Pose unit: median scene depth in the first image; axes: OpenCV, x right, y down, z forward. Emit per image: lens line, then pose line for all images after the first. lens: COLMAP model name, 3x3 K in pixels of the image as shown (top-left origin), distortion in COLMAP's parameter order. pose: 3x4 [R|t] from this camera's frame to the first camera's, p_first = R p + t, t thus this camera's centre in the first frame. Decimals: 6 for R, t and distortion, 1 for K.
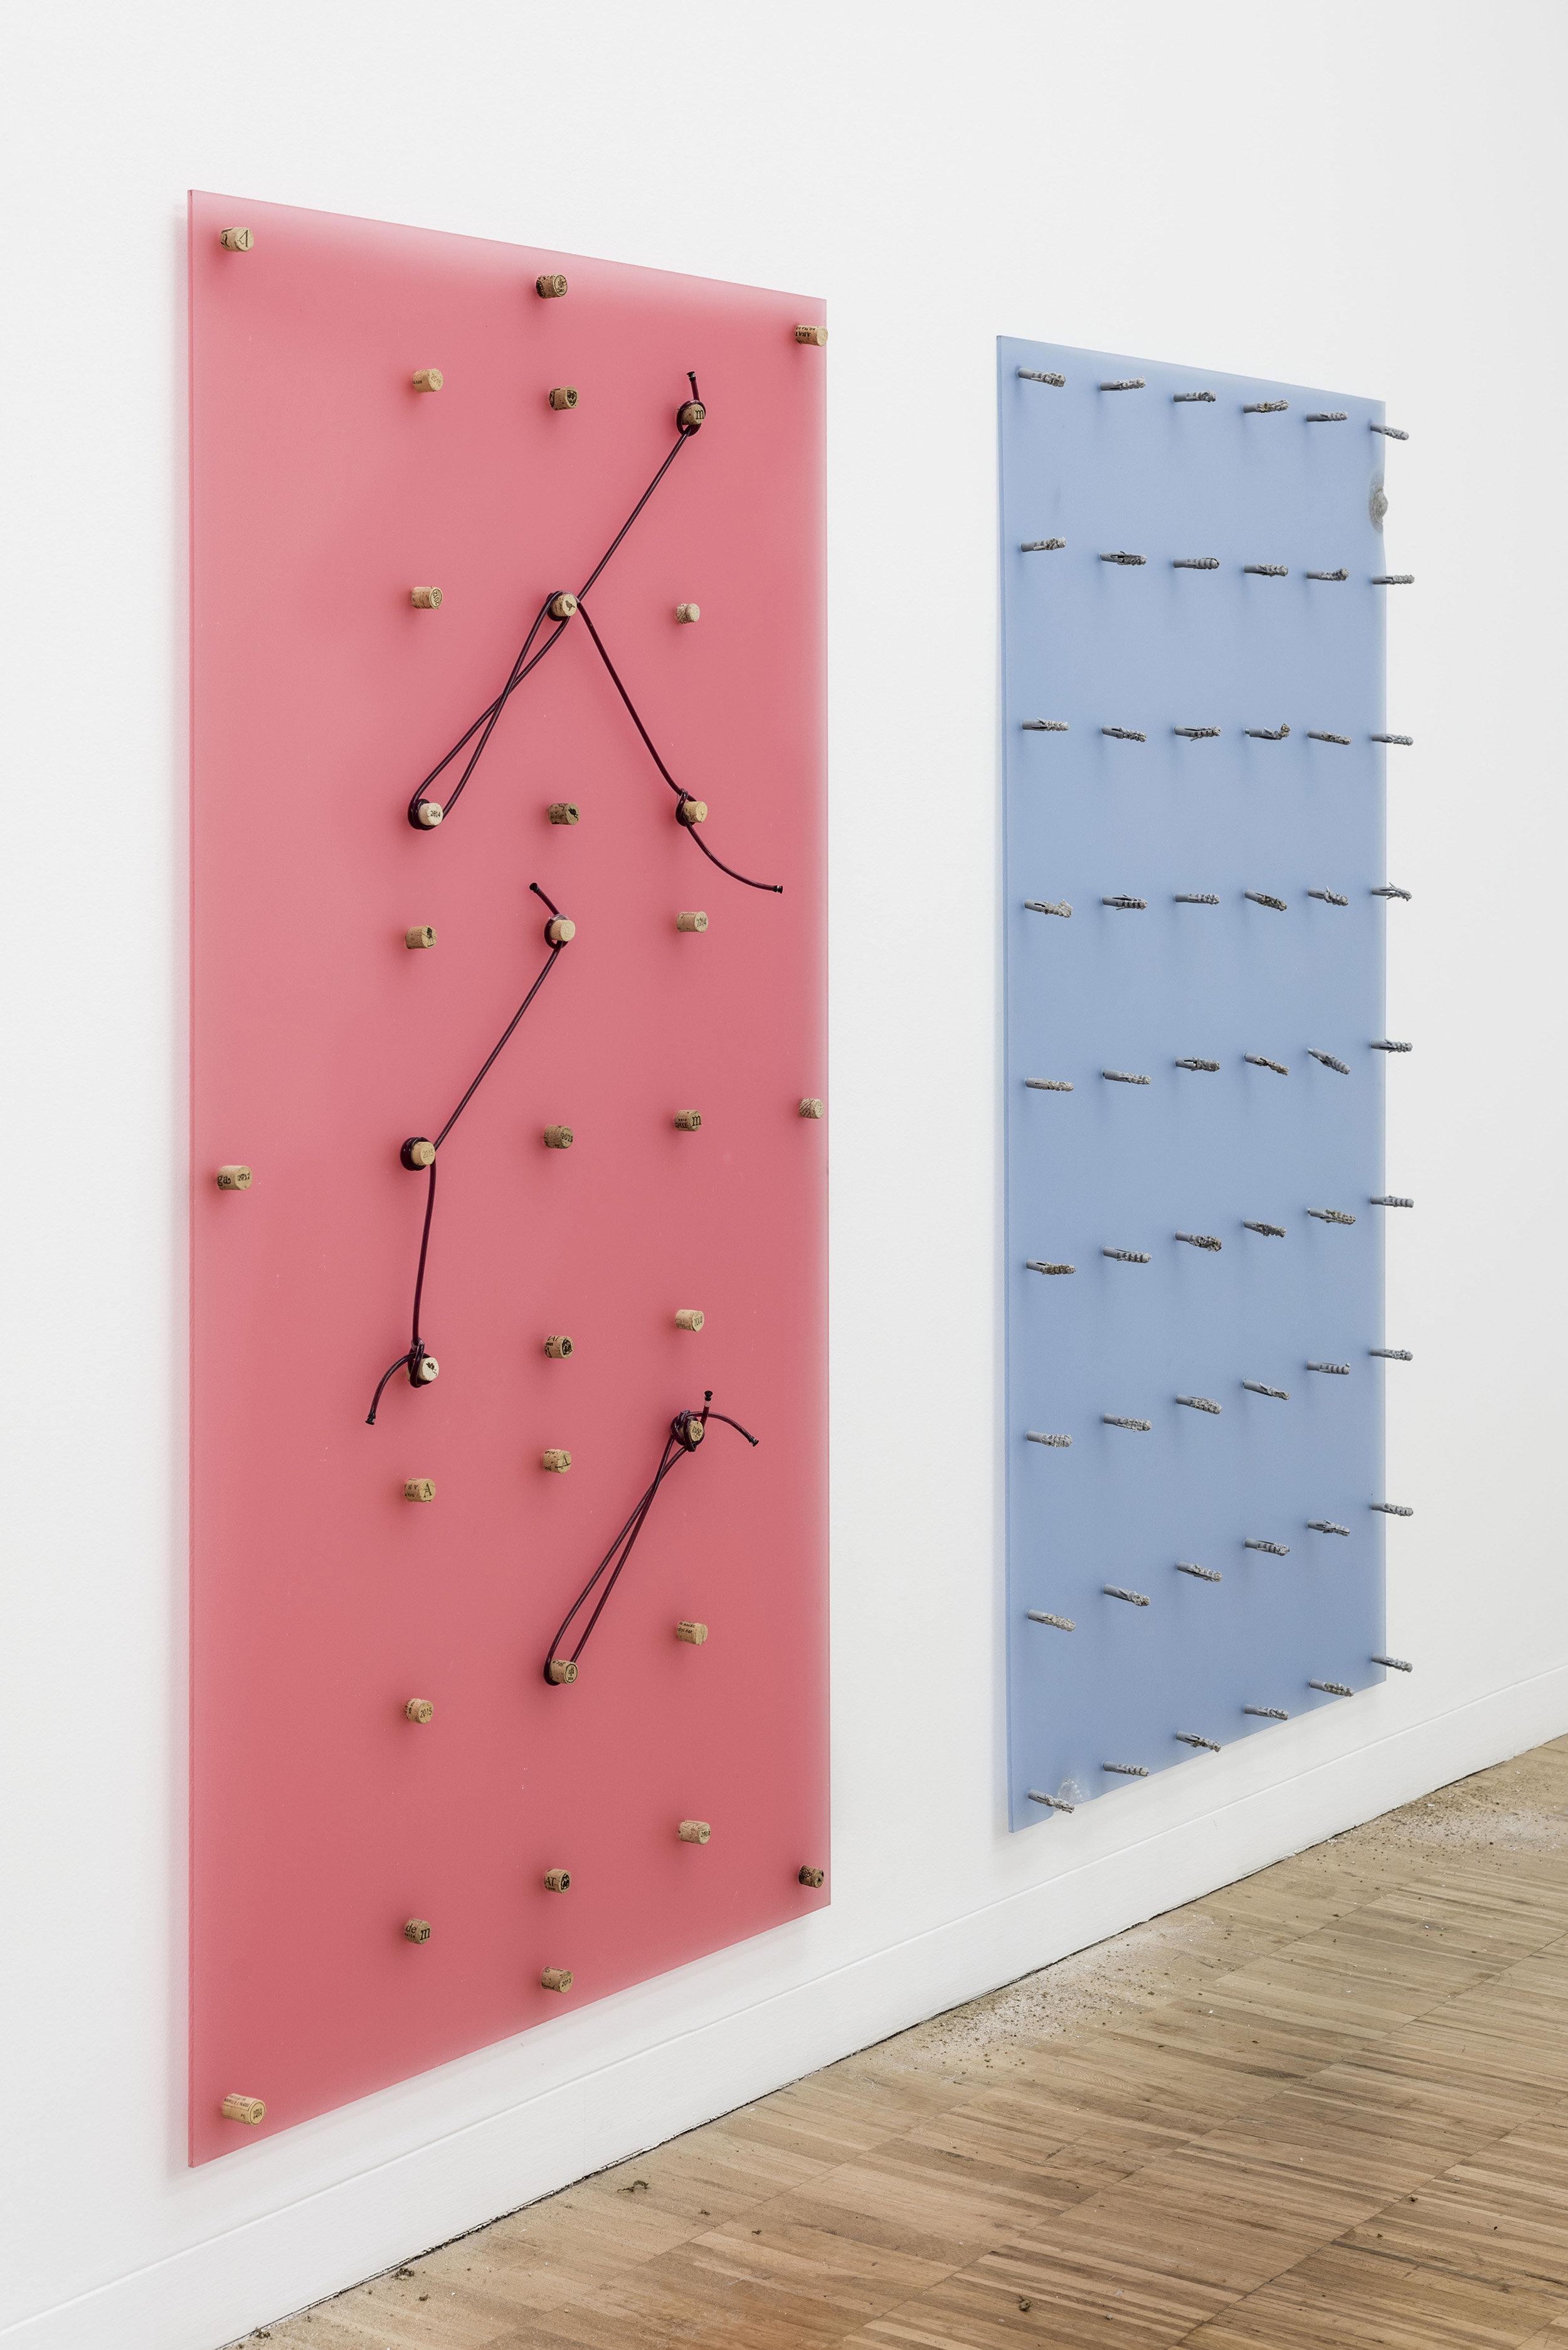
lens RADIAL K [[3577.1, 0, 781.7], [0, 3577.1, 828.1], [0, 0, 1]] dist [0.000980, -0.138663]
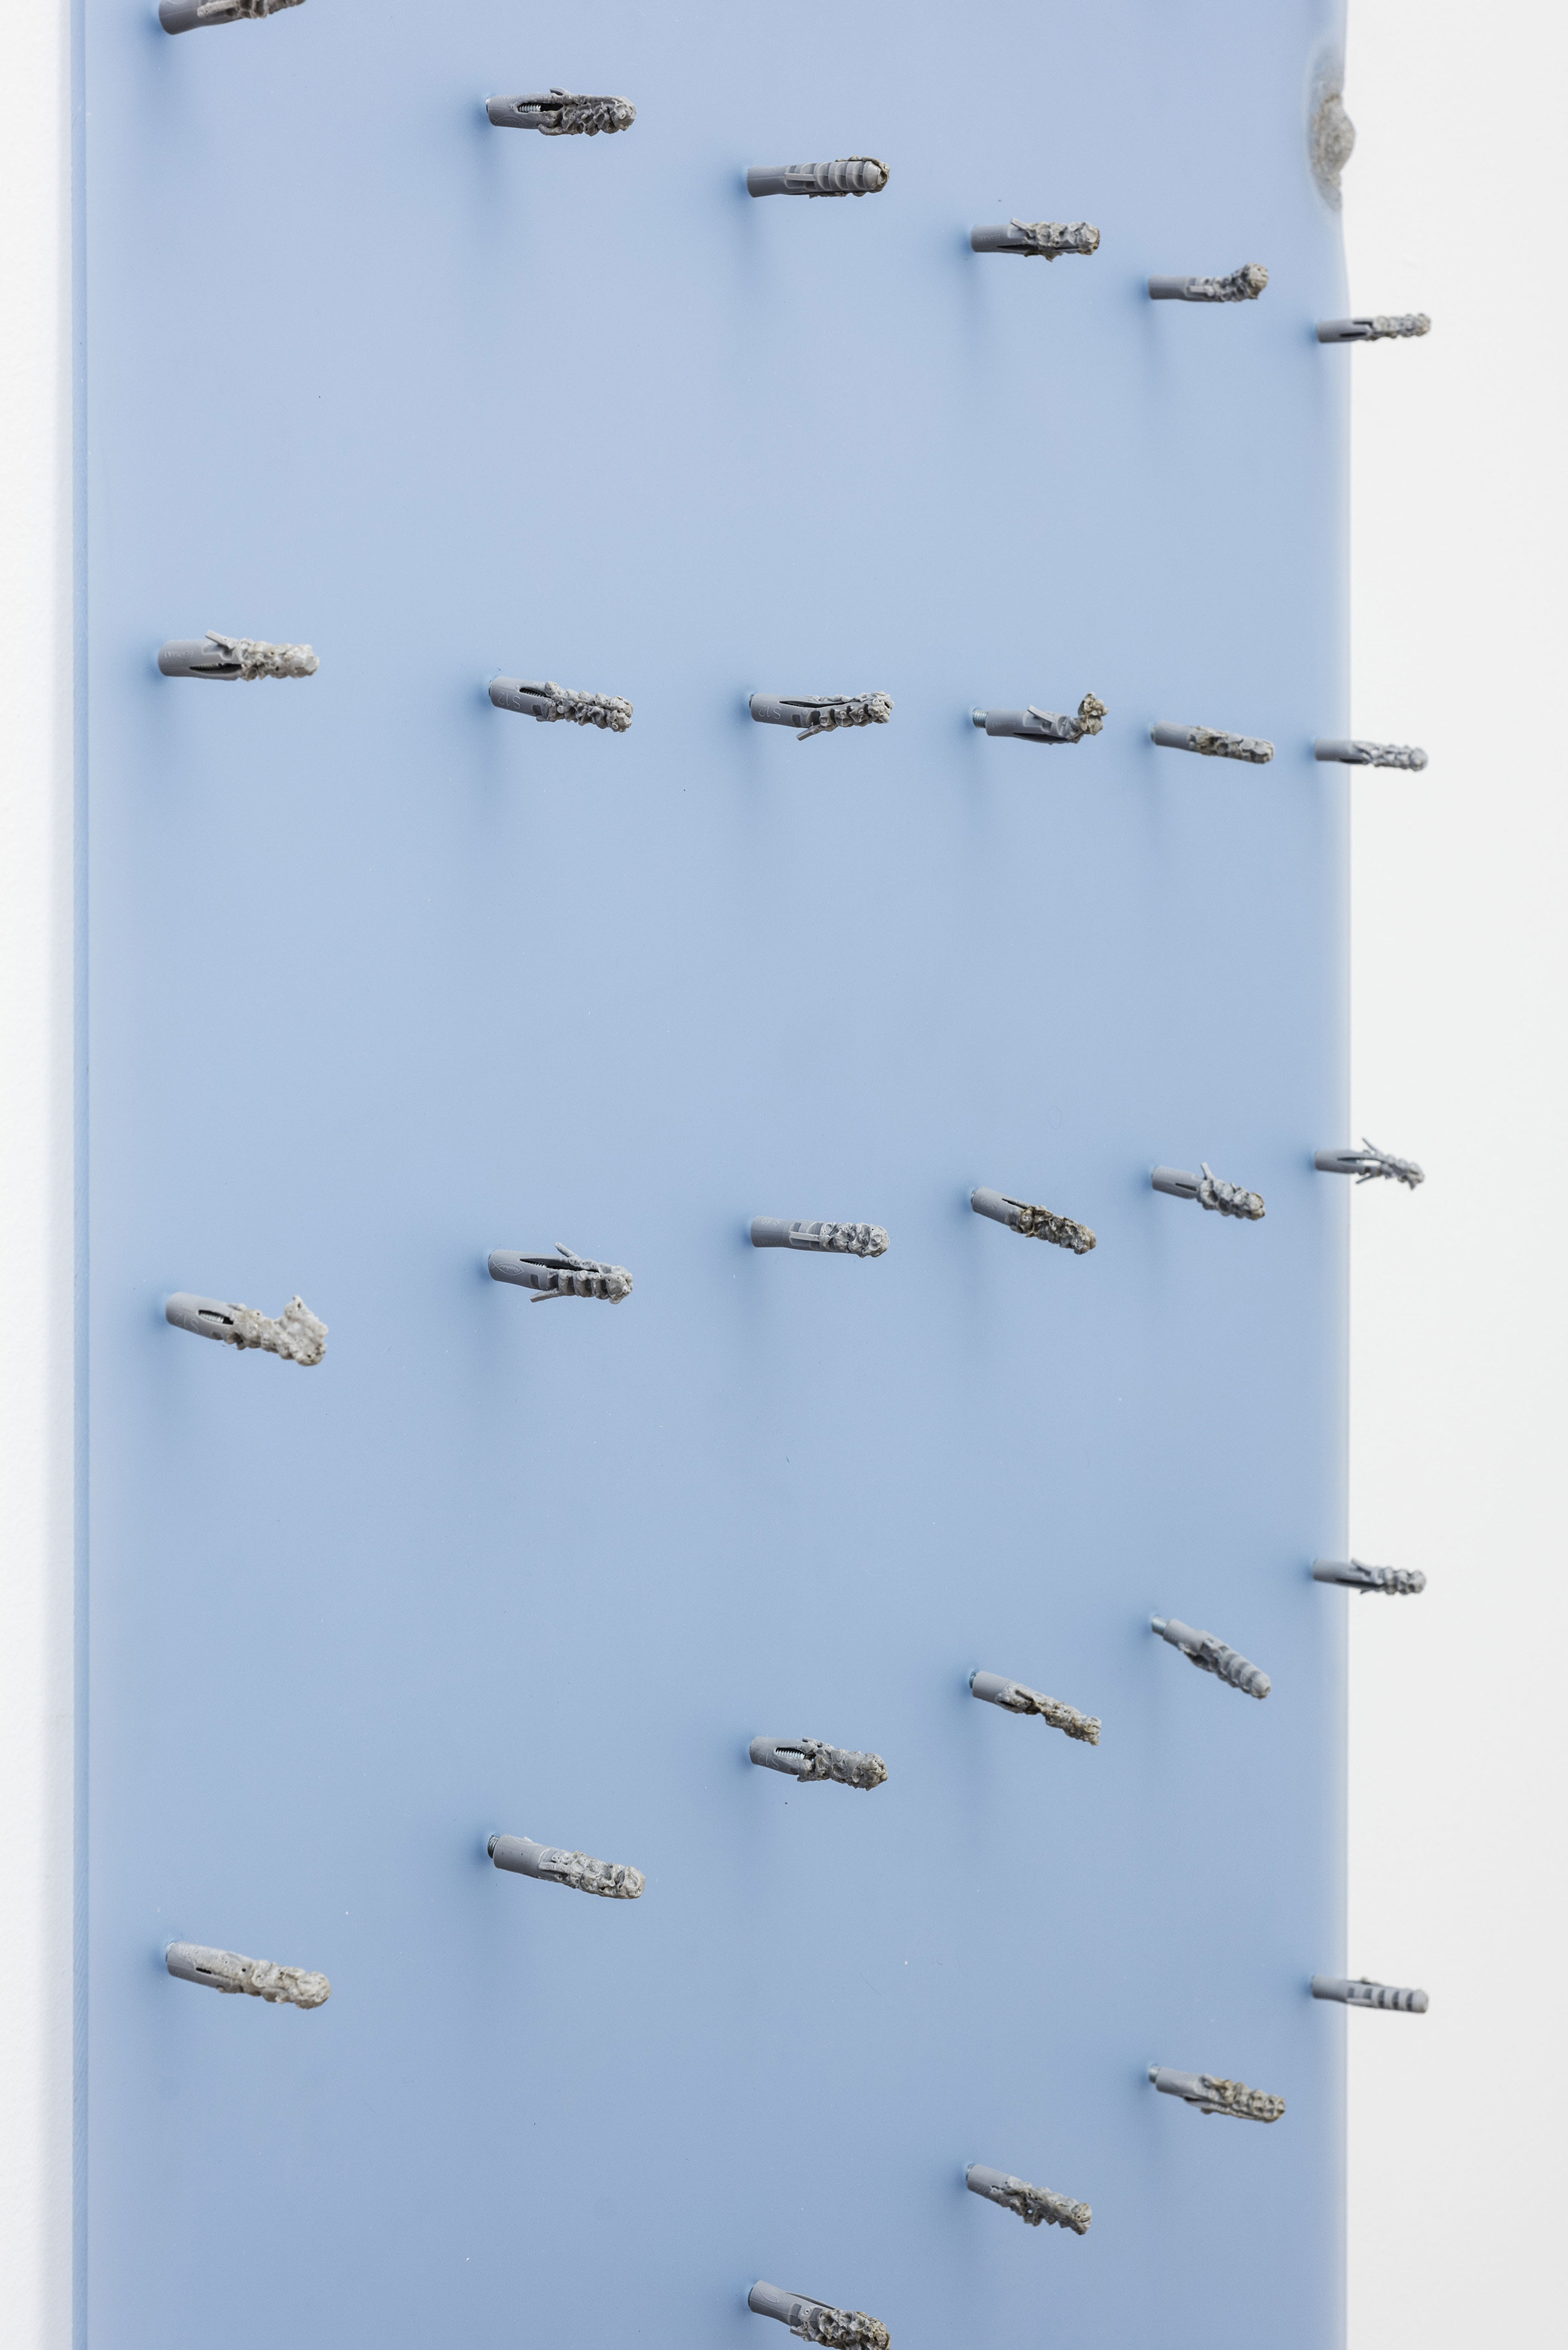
lens RADIAL K [[3400.0, 0, 784.0], [0, 3400.0, 1175.0], [0, 0, 1]] dist [0.018840, -0.051606]
pose [[0.998150, -0.008030, 0.060272, 0.091622], [0.003622, 0.997333, 0.072891, -0.007472], [-0.060697, -0.072538, 0.995517, 0.675347]]
